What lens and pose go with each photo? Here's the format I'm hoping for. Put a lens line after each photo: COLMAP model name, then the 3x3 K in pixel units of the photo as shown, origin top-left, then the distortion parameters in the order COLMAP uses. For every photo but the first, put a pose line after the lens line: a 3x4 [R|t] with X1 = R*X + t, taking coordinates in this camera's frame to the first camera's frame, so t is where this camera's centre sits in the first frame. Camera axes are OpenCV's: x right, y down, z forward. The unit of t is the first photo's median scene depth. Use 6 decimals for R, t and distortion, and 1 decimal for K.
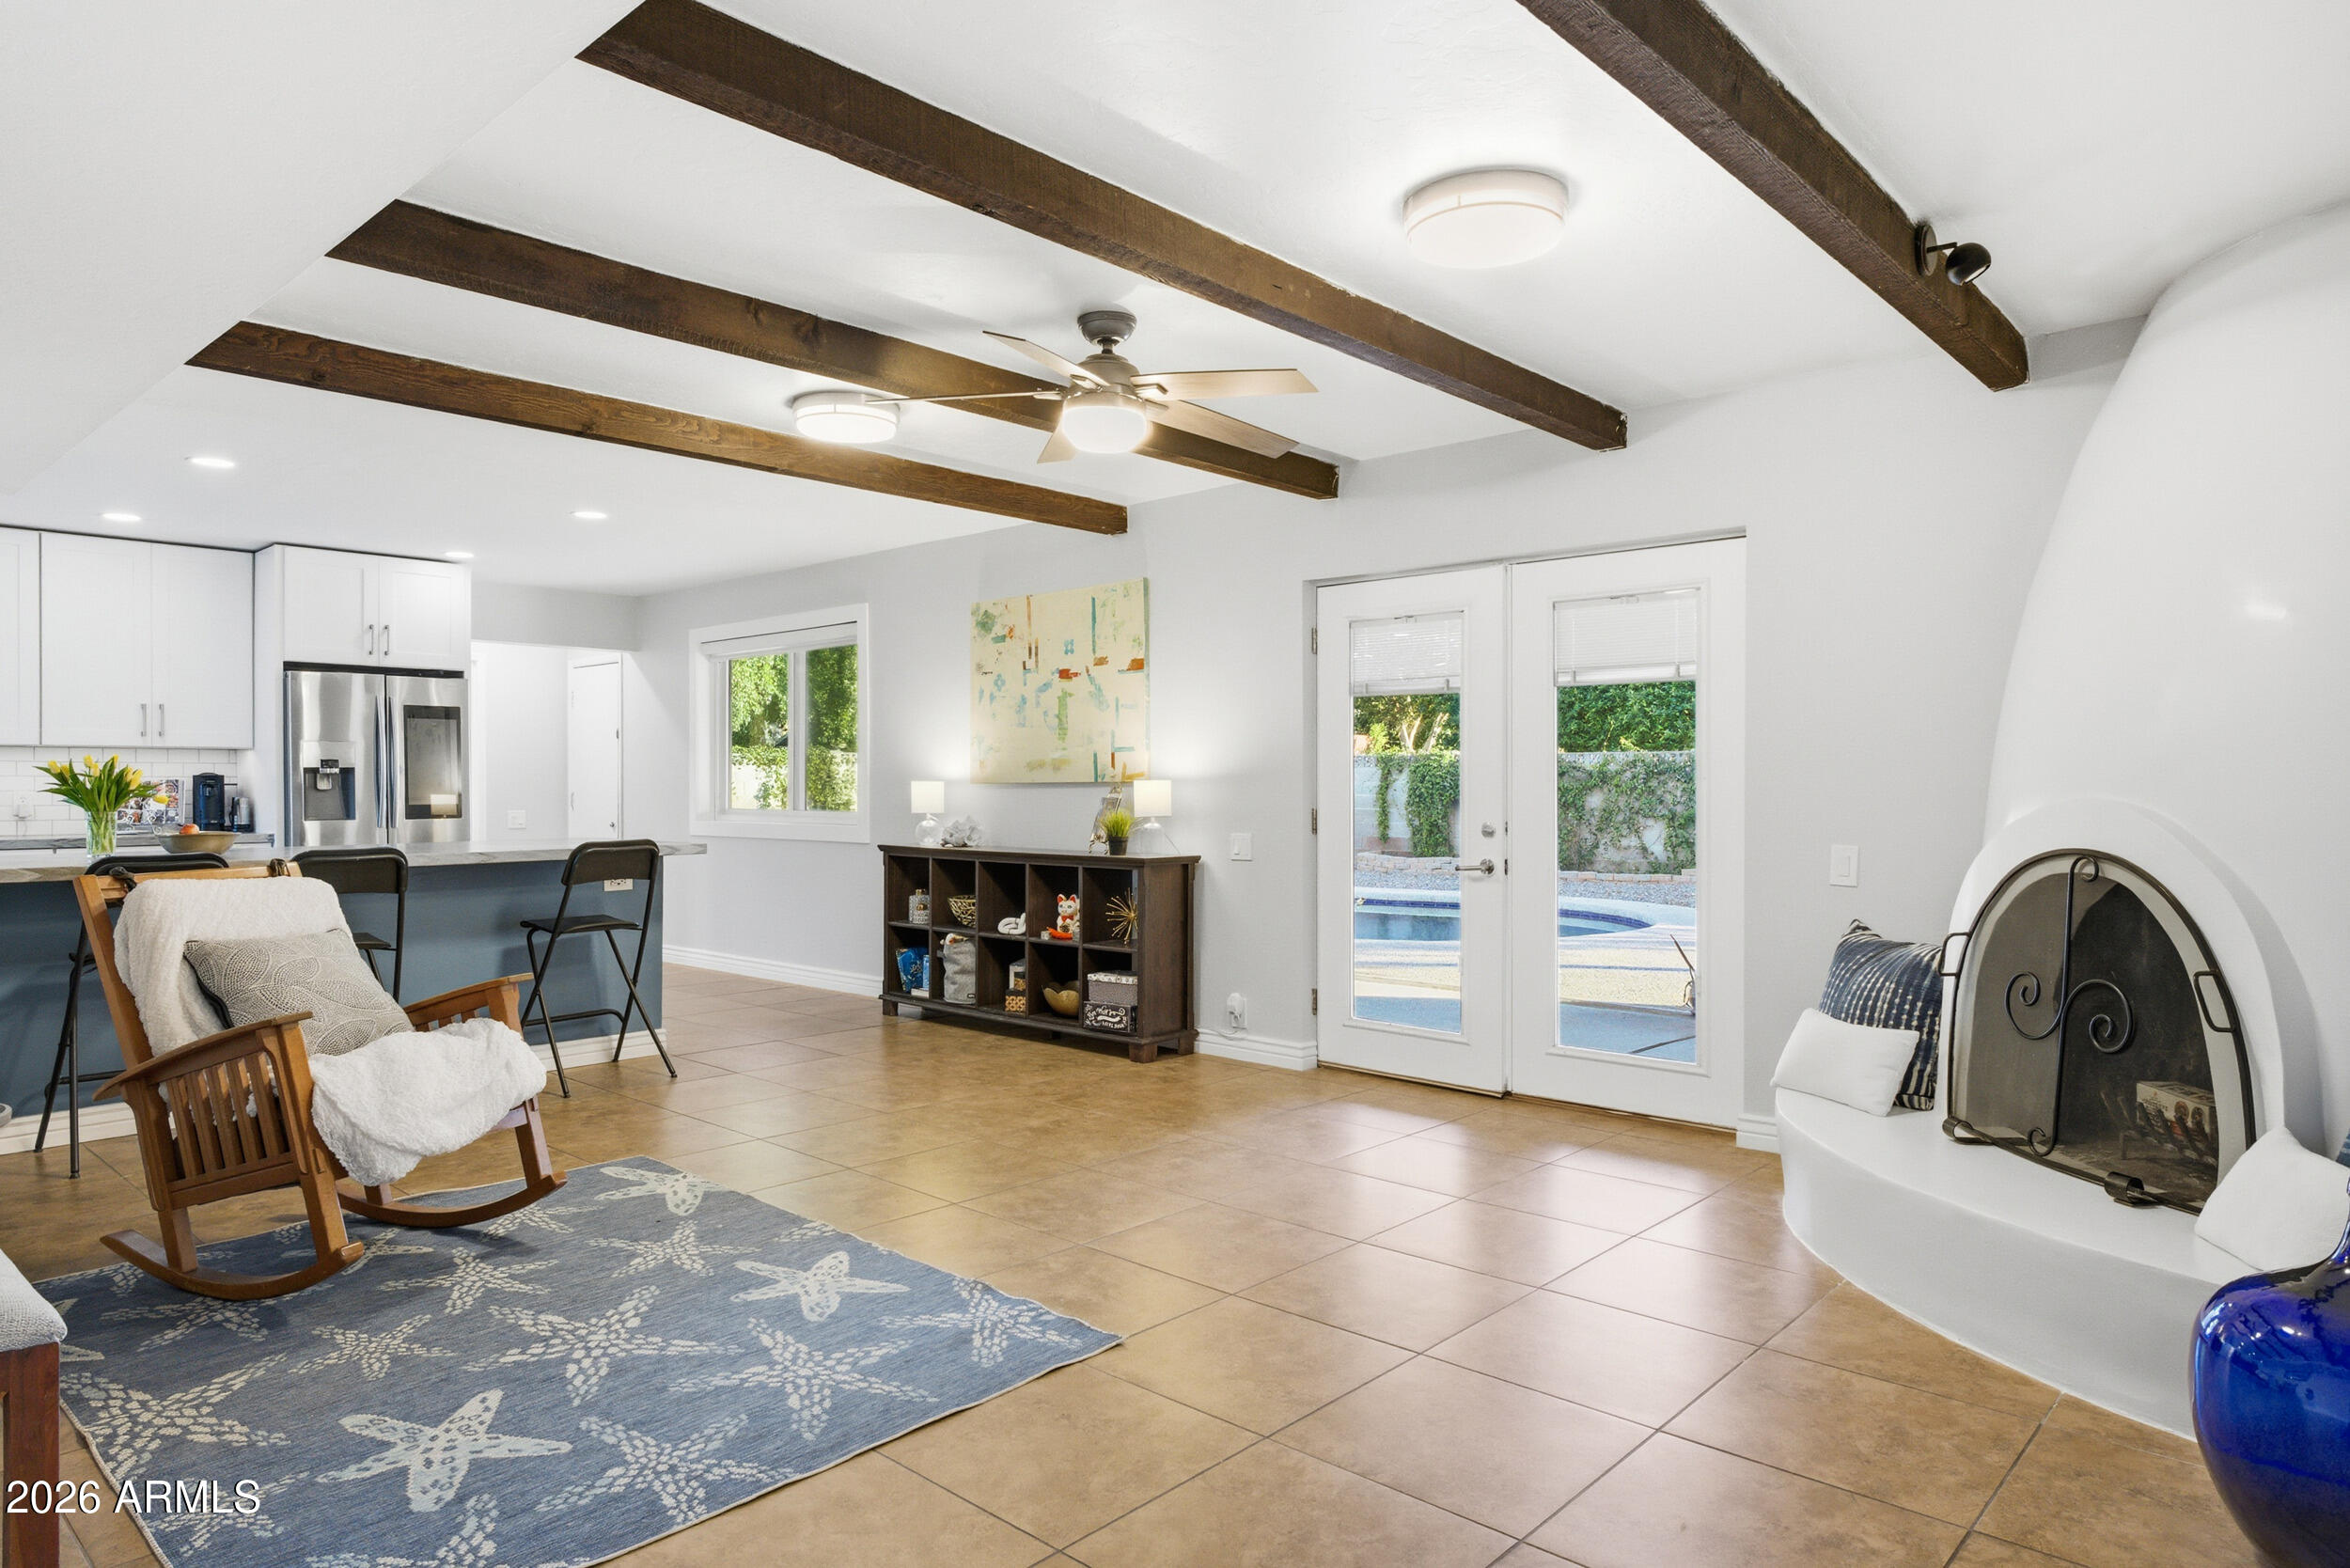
lens RADIAL K [[1392.0, 0, 1175.0], [0, 1392.0, 784.0], [0, 0, 1]] dist [0.000673, -0.000287]
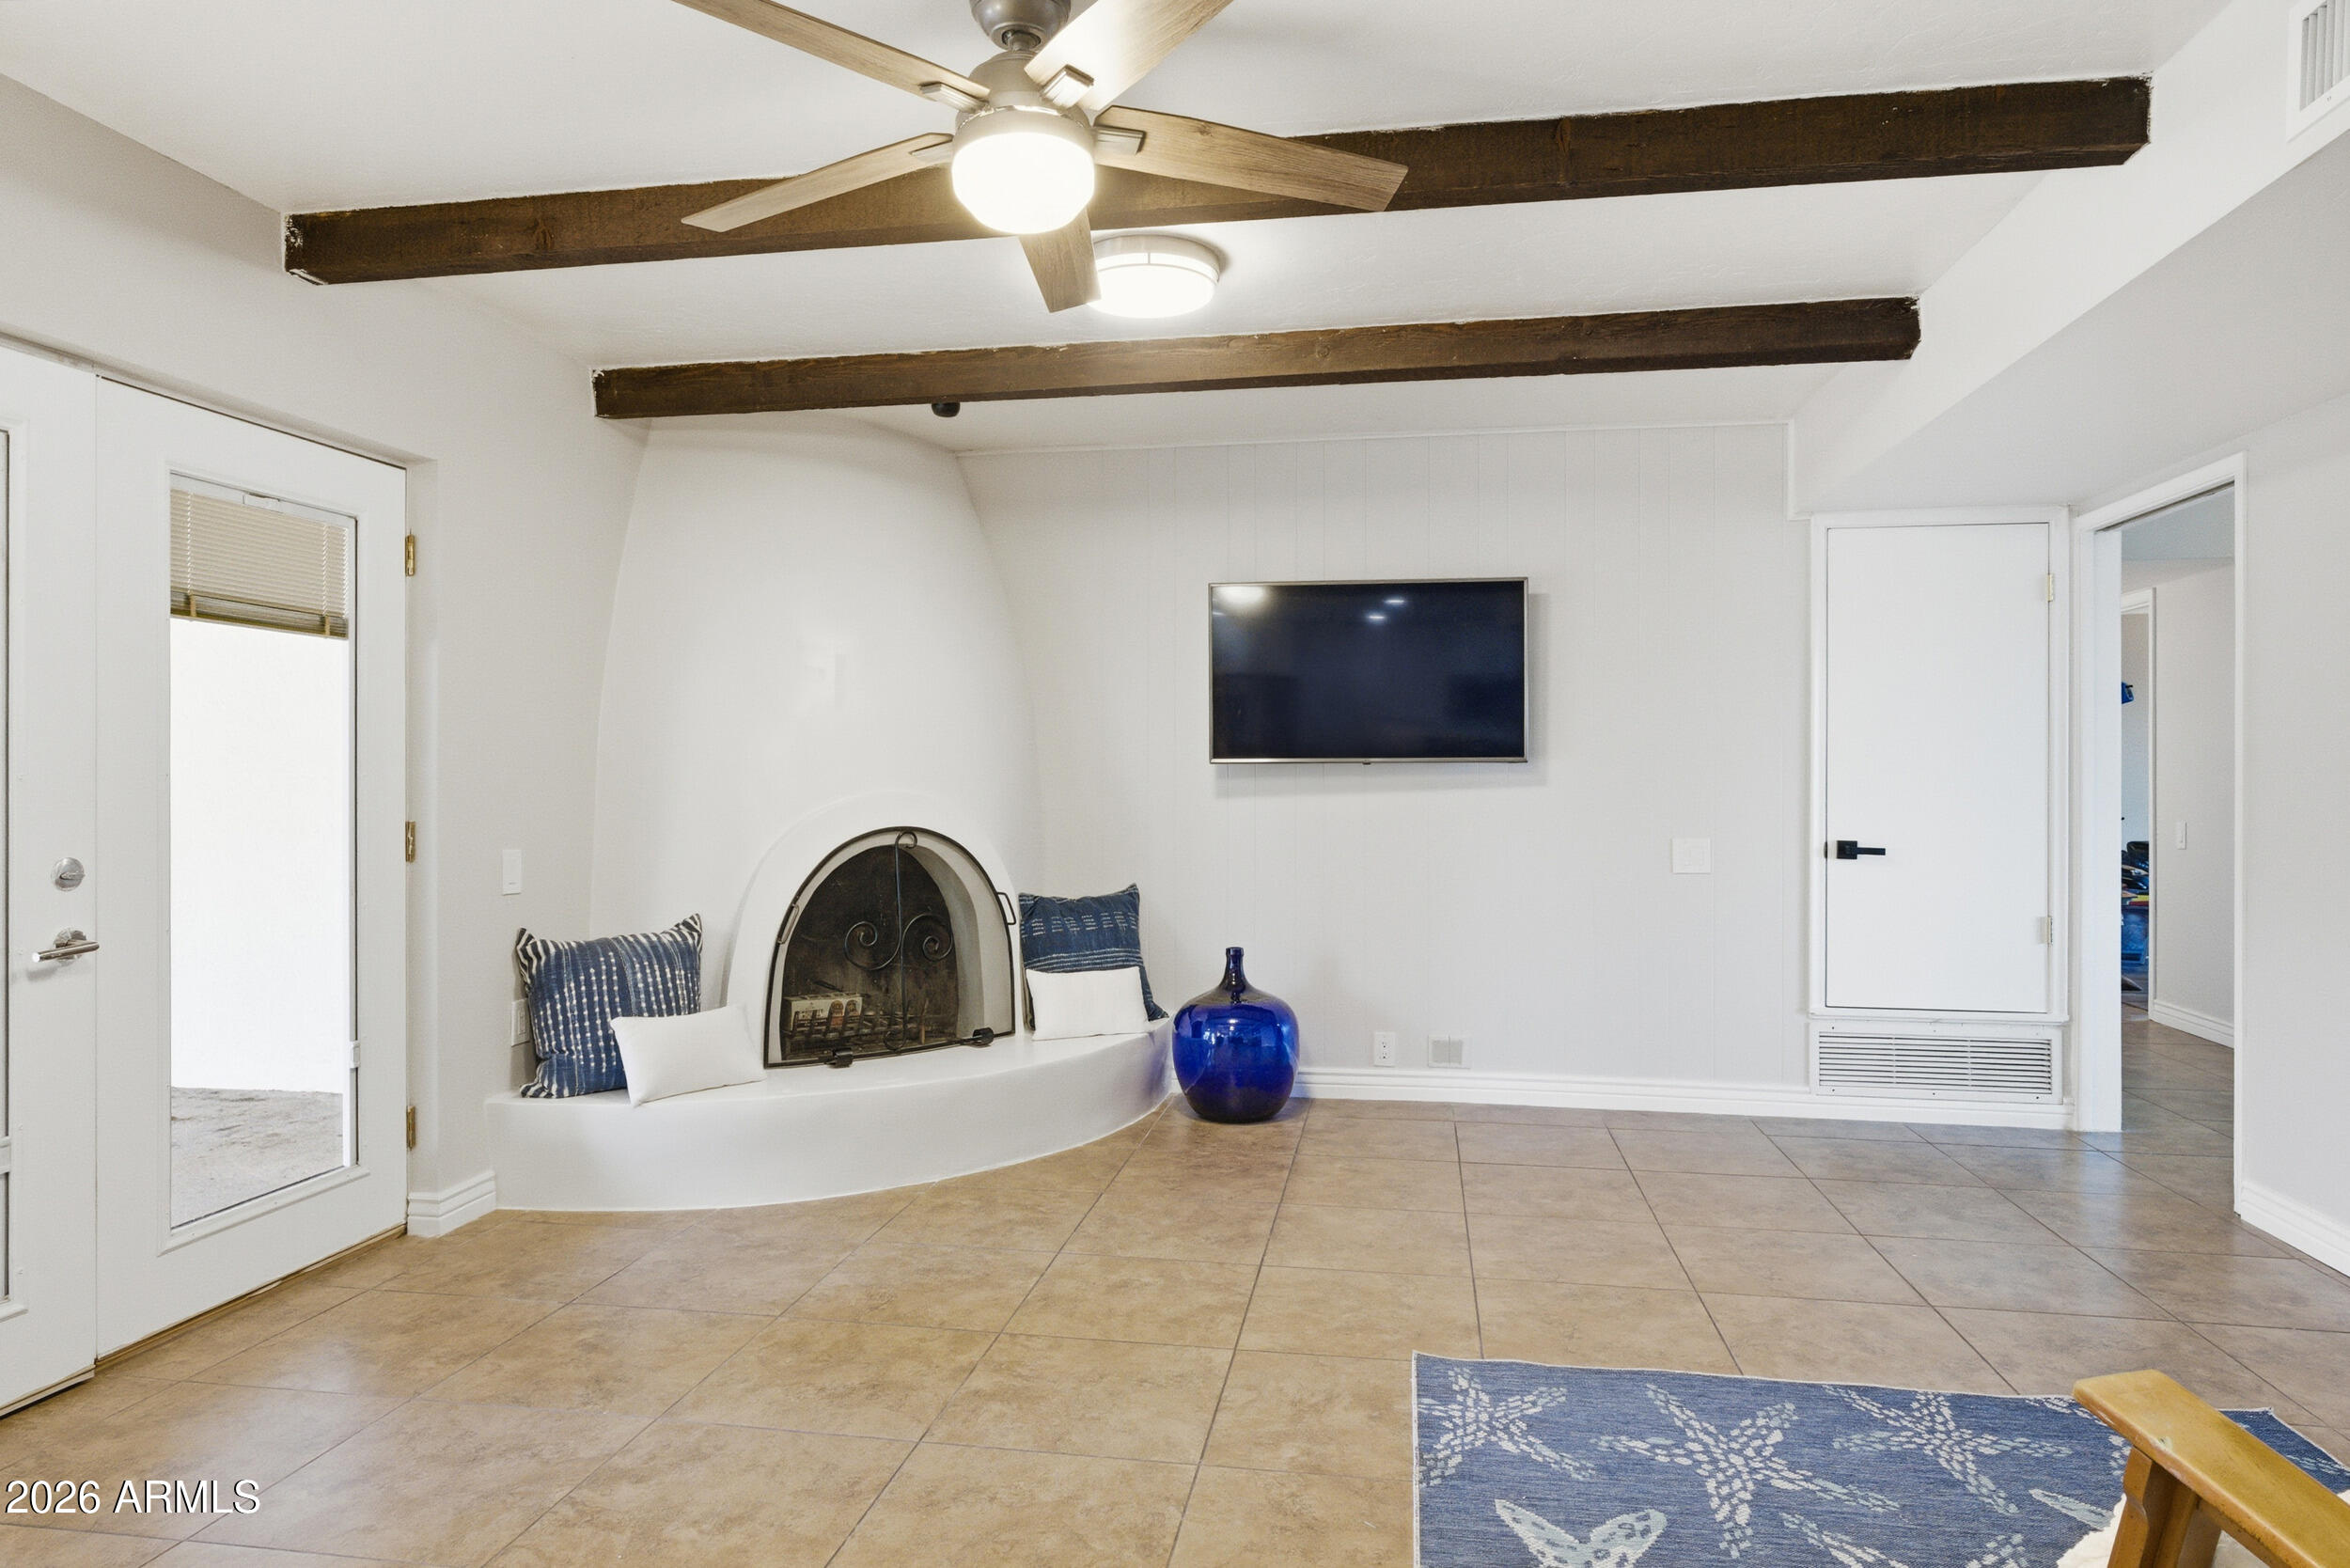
lens RADIAL K [[1392.0, 0, 1175.0], [0, 1392.0, 784.0], [0, 0, 1]] dist [0.000673, -0.000287]
pose [[-0.536341, -0.003424, 0.843995, -0.829294], [0.000613, 0.999990, 0.004446, -0.003448], [-0.844001, 0.002902, -0.536333, 1.802775]]
